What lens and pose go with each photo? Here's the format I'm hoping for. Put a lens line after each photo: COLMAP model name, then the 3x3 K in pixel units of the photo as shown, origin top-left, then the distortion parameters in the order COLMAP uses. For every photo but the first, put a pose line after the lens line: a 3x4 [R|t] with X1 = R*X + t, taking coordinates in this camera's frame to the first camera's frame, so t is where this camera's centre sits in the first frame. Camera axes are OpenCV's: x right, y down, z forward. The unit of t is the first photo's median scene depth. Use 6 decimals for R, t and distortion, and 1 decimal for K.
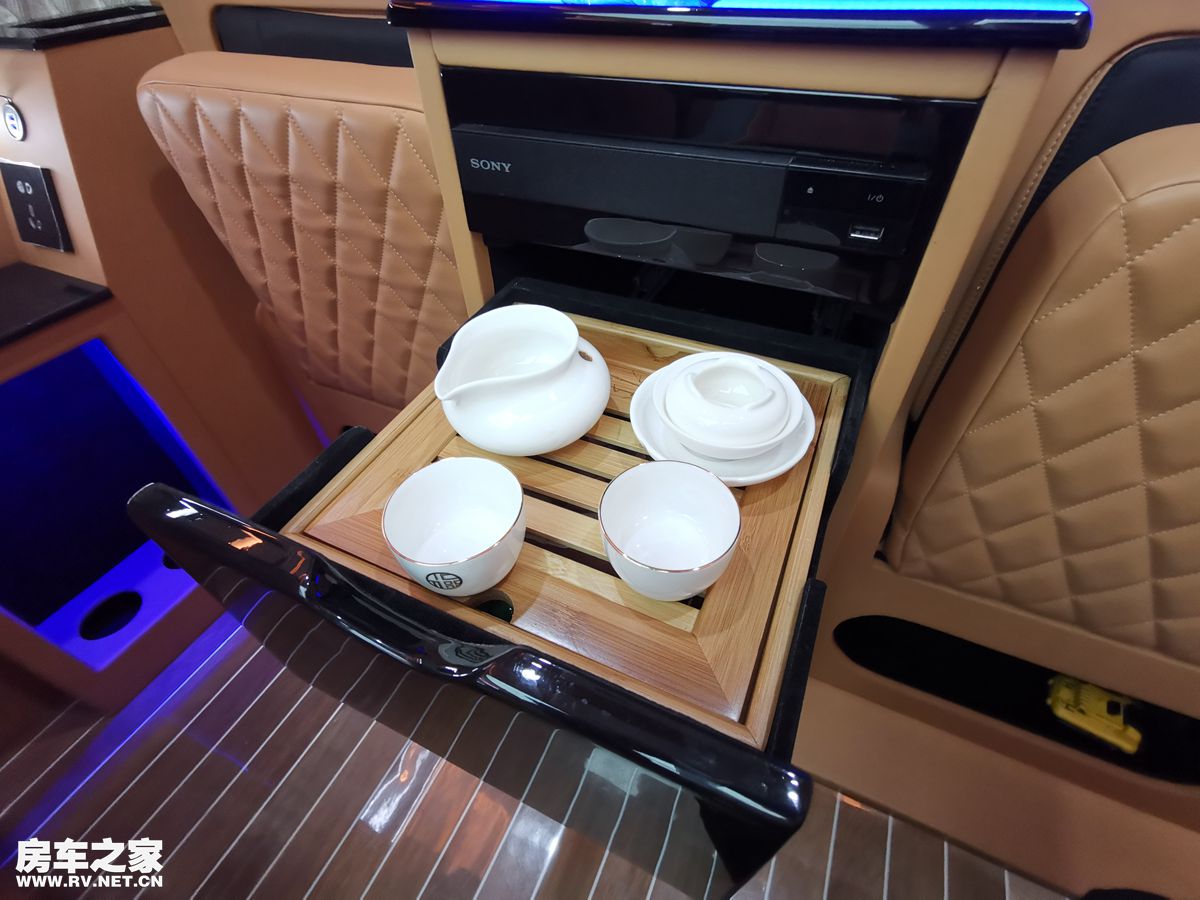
lens RADIAL K [[553.2, 0, 592.7], [0, 553.2, 450.4], [0, 0, 1]] dist [0.002948, 0.002309]
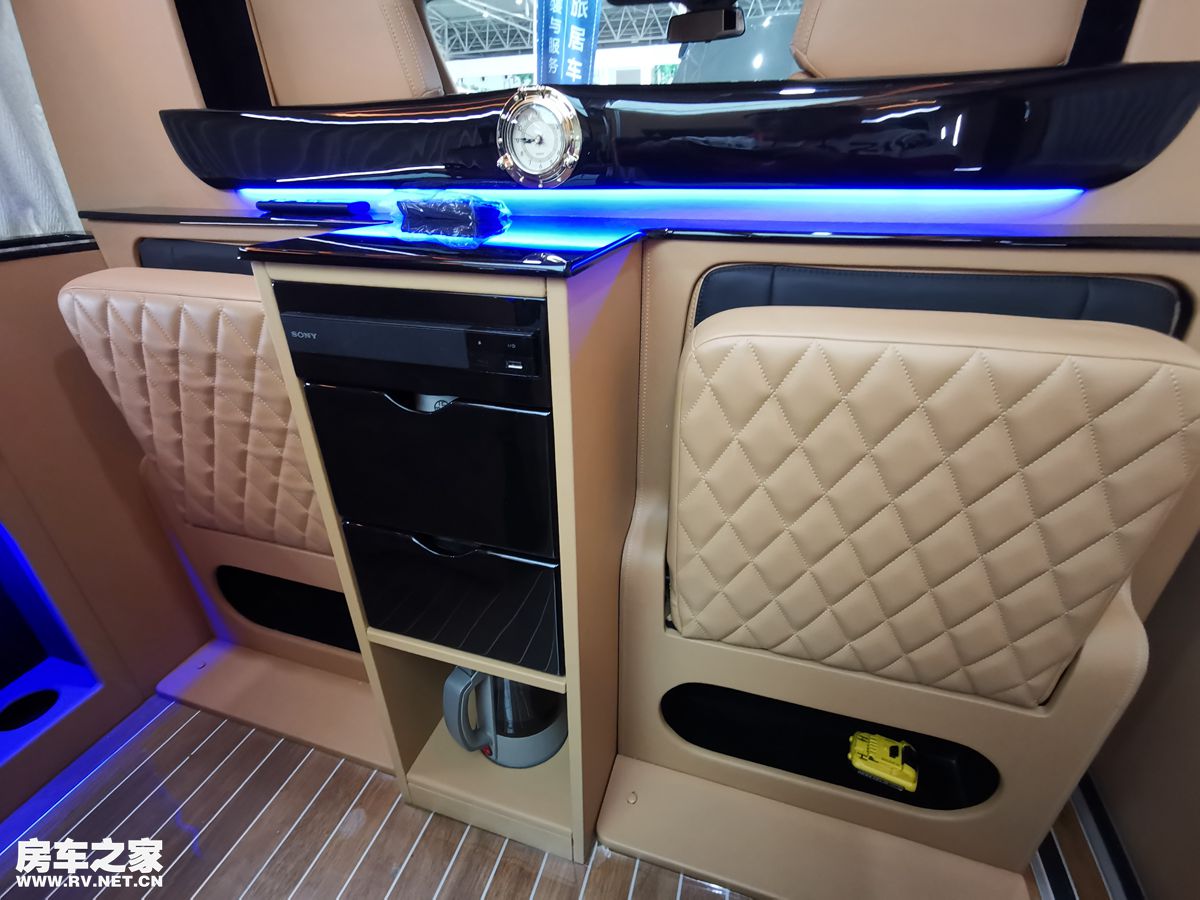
lens RADIAL K [[553.2, 0, 602.2], [0, 553.2, 449.0], [0, 0, 1]] dist [0.002948, 0.002309]
pose [[0.989135, -0.040730, 0.141257, 0.223402], [0.080446, 0.954190, -0.288183, 0.168379], [-0.123048, 0.296416, 0.947099, -0.263836]]
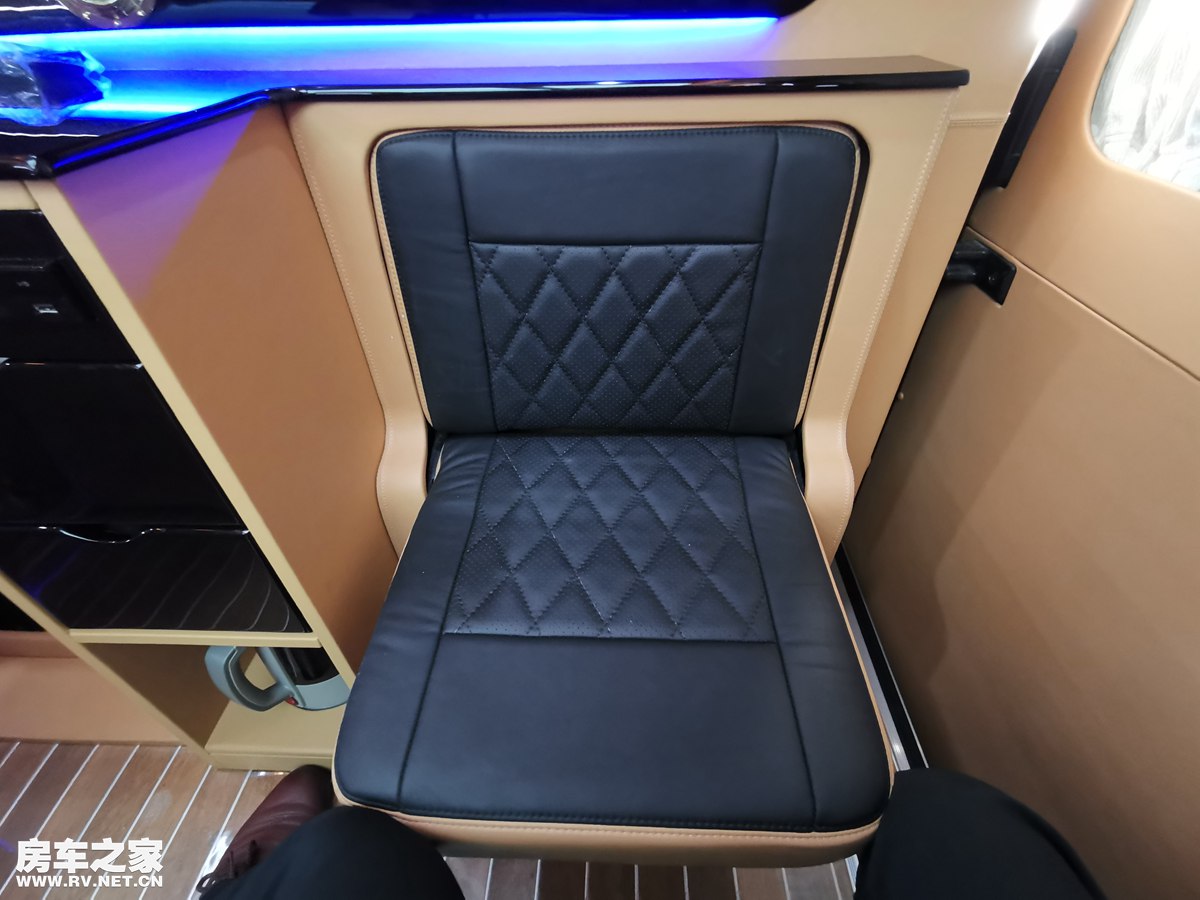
lens RADIAL K [[553.2, 0, 597.6], [0, 553.2, 454.1], [0, 0, 1]] dist [0.002948, 0.002309]
pose [[0.913663, -0.245502, 0.323958, 0.508030], [0.270668, 0.962062, -0.034298, 0.137605], [-0.303247, 0.119021, 0.945450, -0.239813]]
